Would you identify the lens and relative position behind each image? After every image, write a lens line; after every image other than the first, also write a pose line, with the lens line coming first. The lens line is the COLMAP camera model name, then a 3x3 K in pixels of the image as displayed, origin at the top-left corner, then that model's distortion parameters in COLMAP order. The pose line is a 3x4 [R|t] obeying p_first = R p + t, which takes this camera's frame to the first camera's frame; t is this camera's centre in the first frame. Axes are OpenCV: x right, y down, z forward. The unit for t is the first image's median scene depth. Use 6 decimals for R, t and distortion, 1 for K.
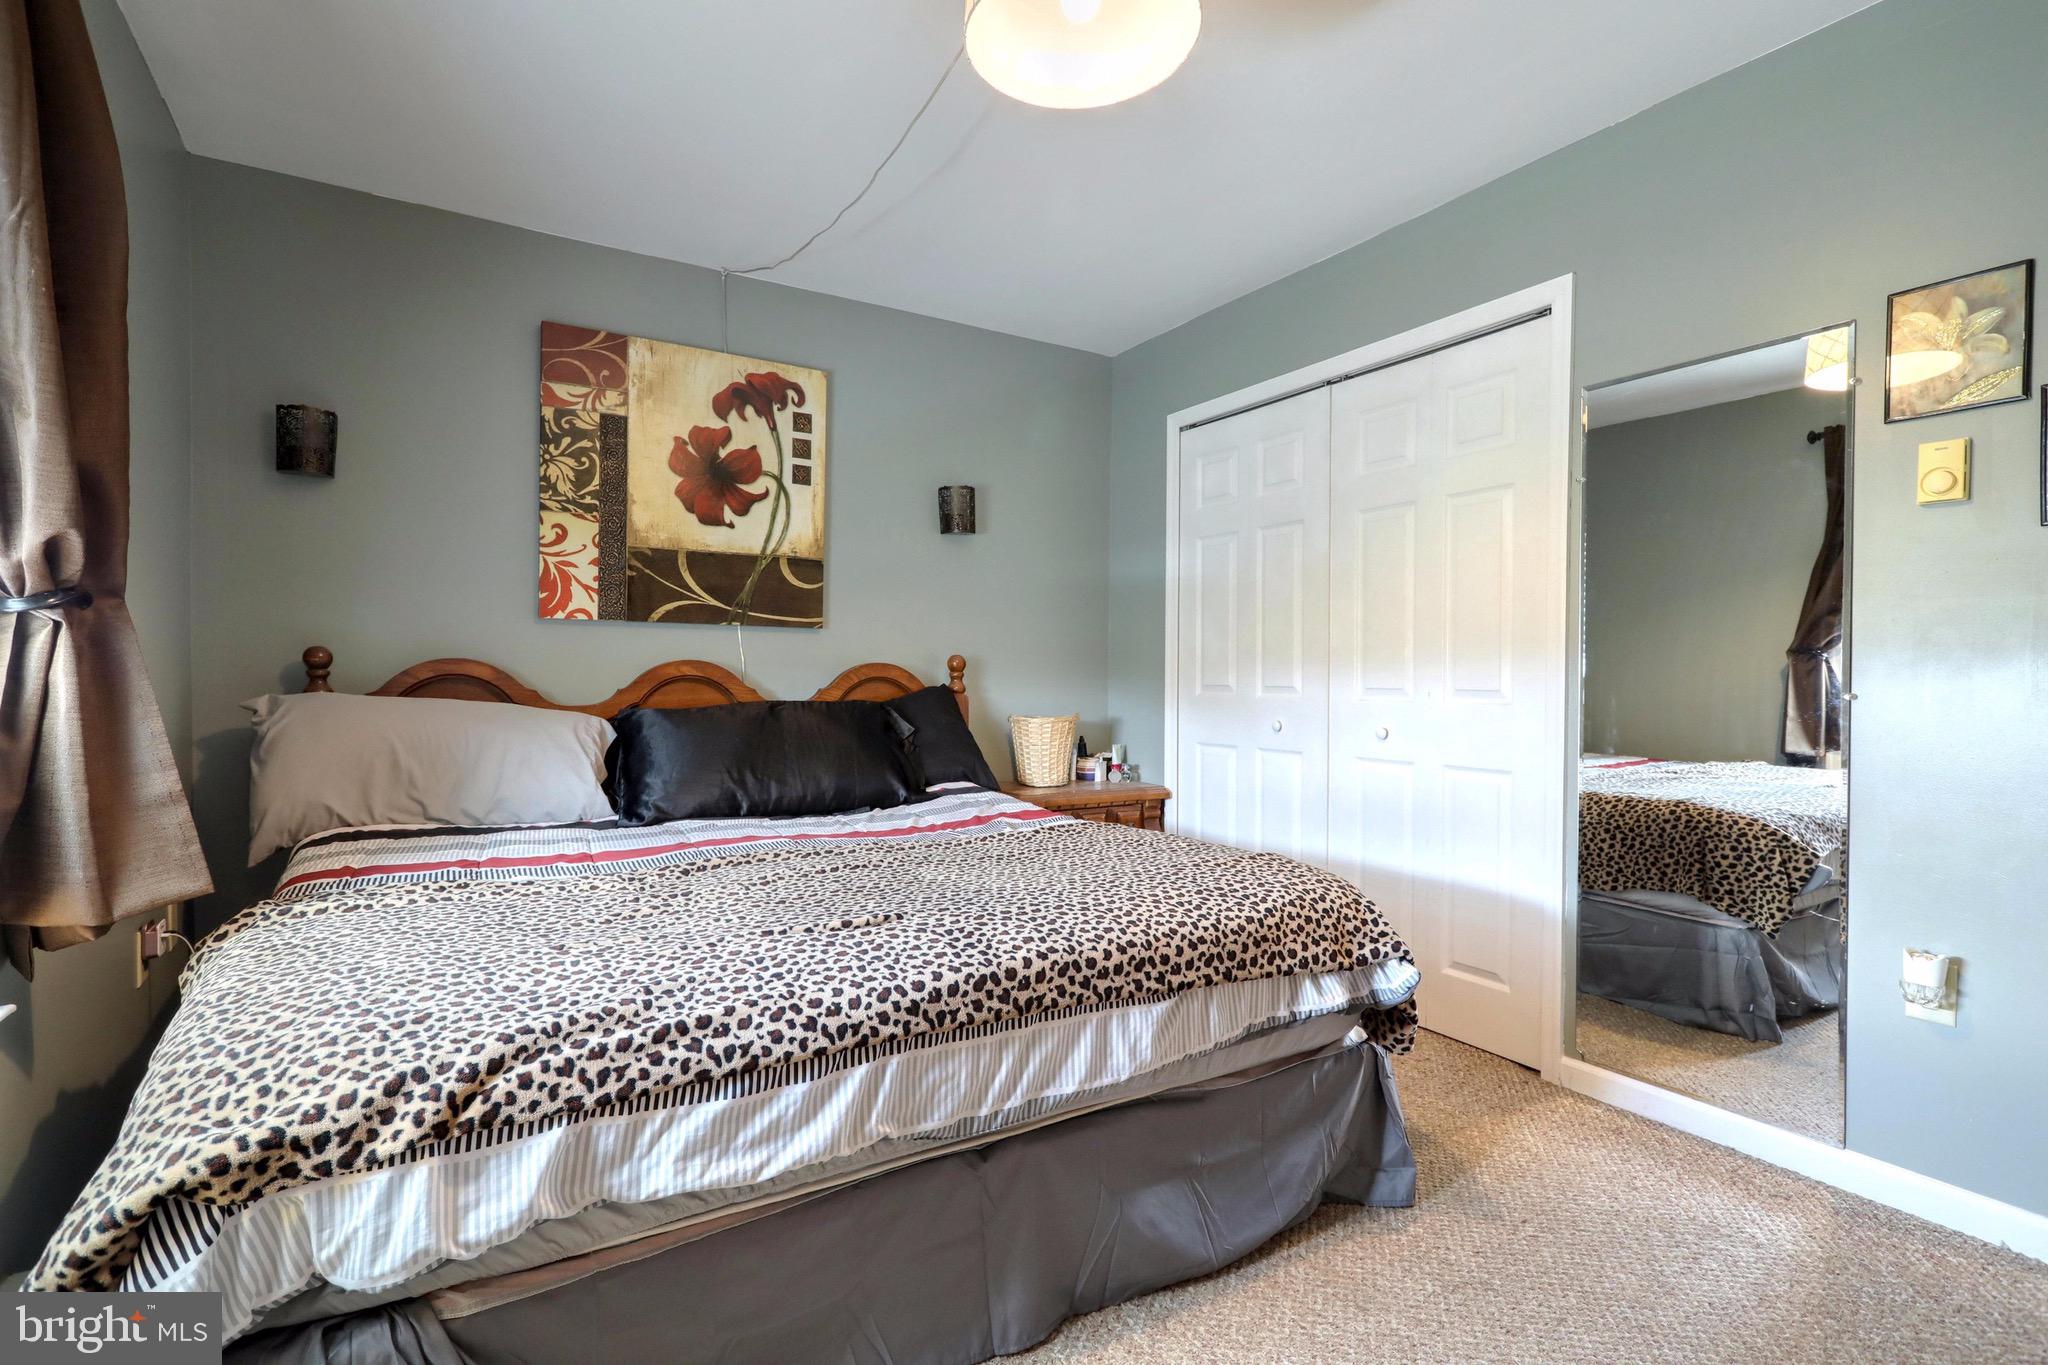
lens RADIAL K [[972.3, 0, 1019.9], [0, 972.3, 678.8], [0, 0, 1]] dist [0.001312, 0.000992]
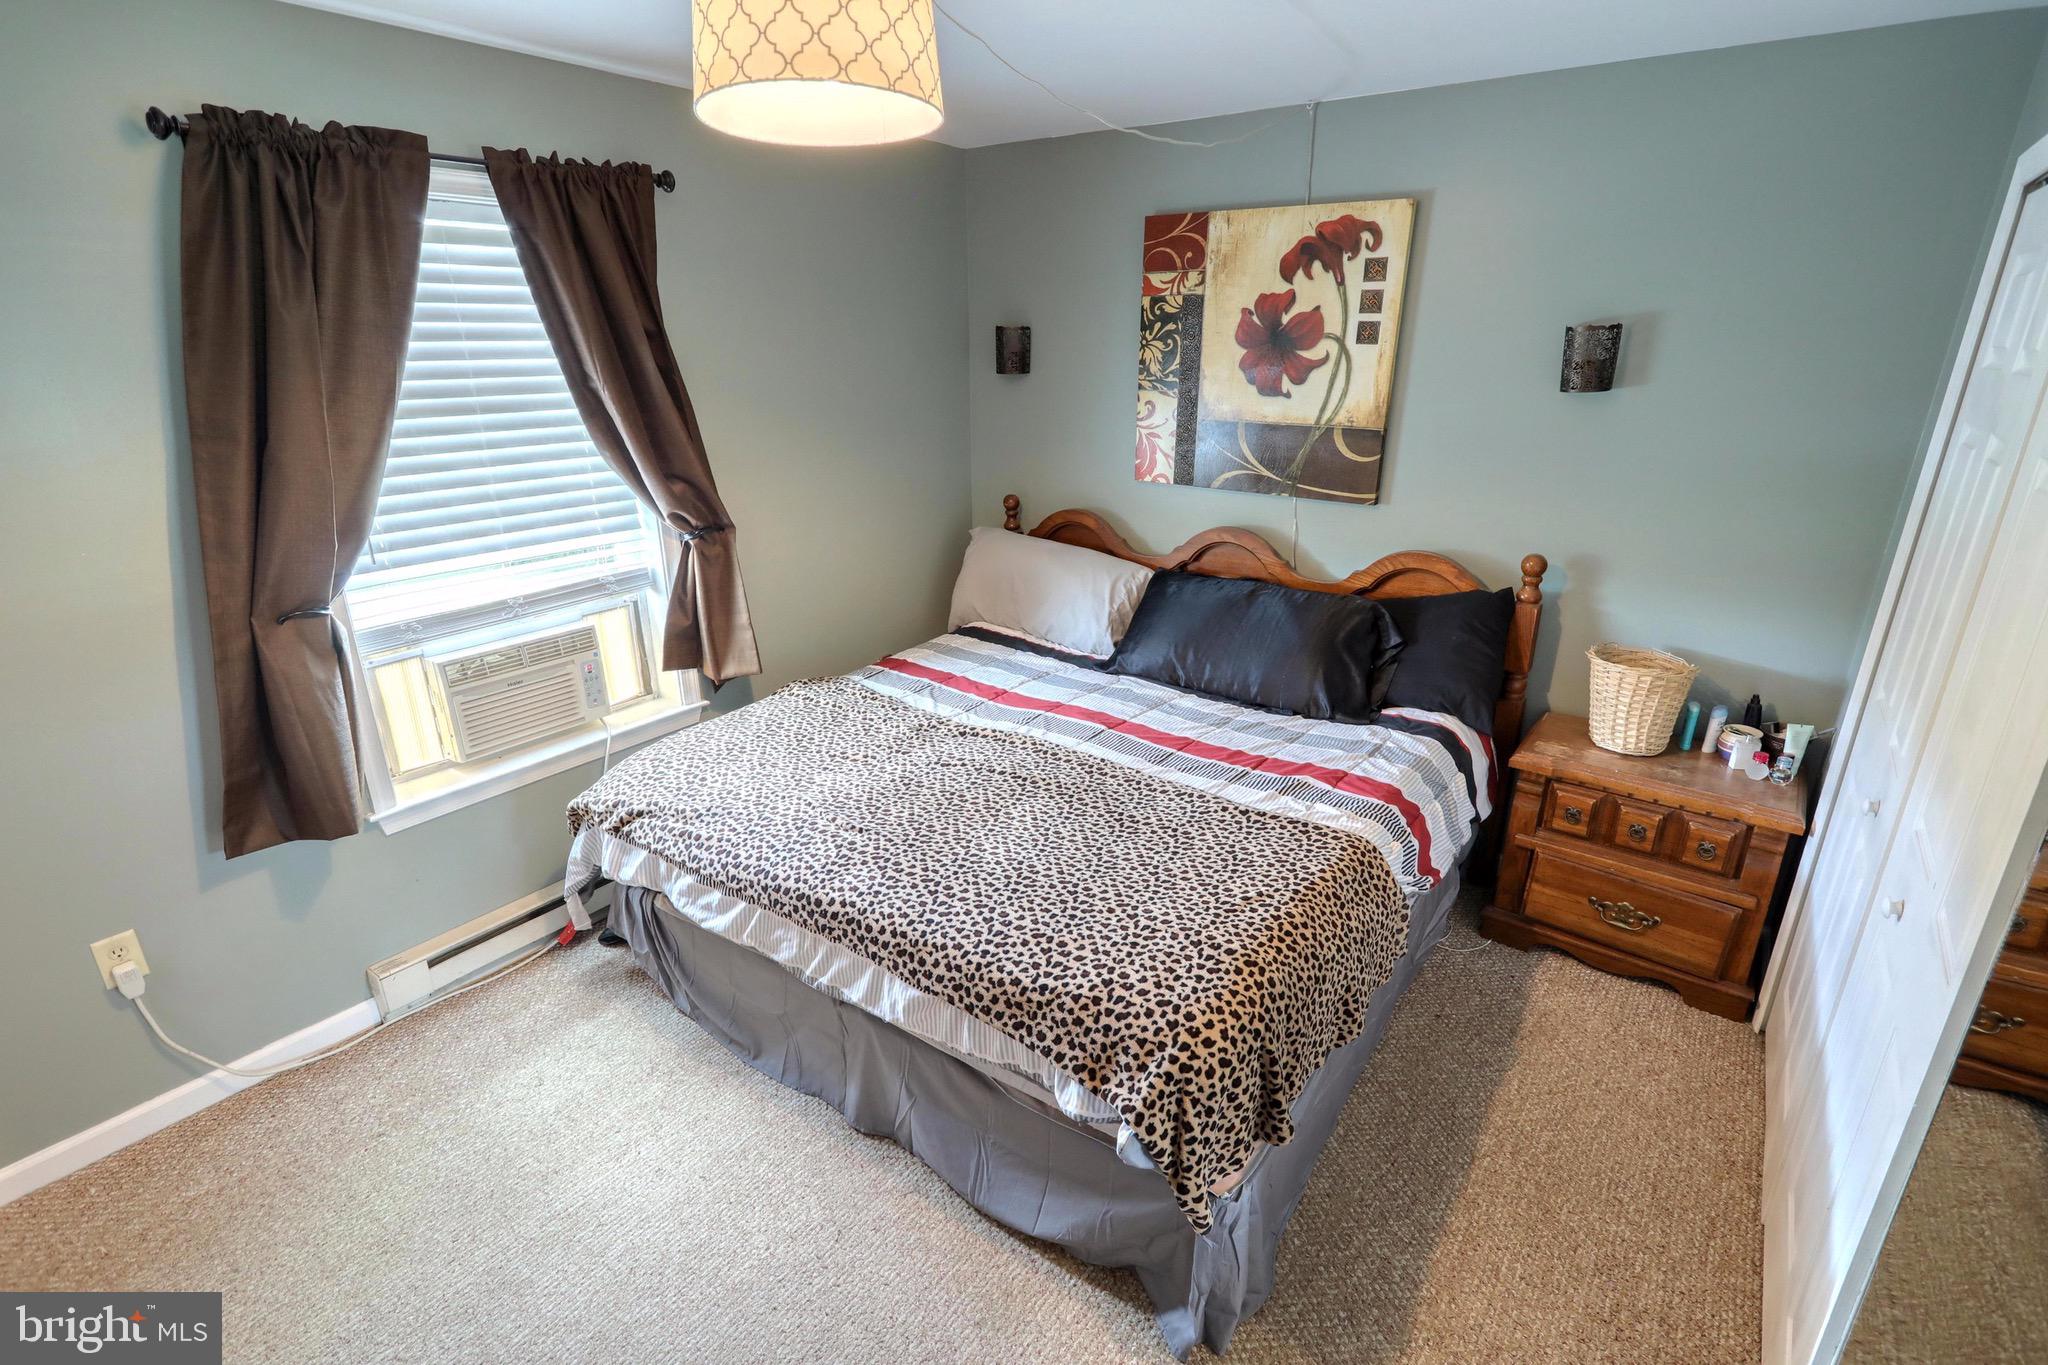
lens RADIAL K [[982.6, 0, 1040.1], [0, 982.6, 672.6], [0, 0, 1]] dist [0.002068, -0.001350]
pose [[0.383552, 0.300751, -0.873176, 0.609834], [-0.002098, 0.945769, 0.324833, -0.231443], [0.923517, -0.122758, 0.363383, 0.394856]]
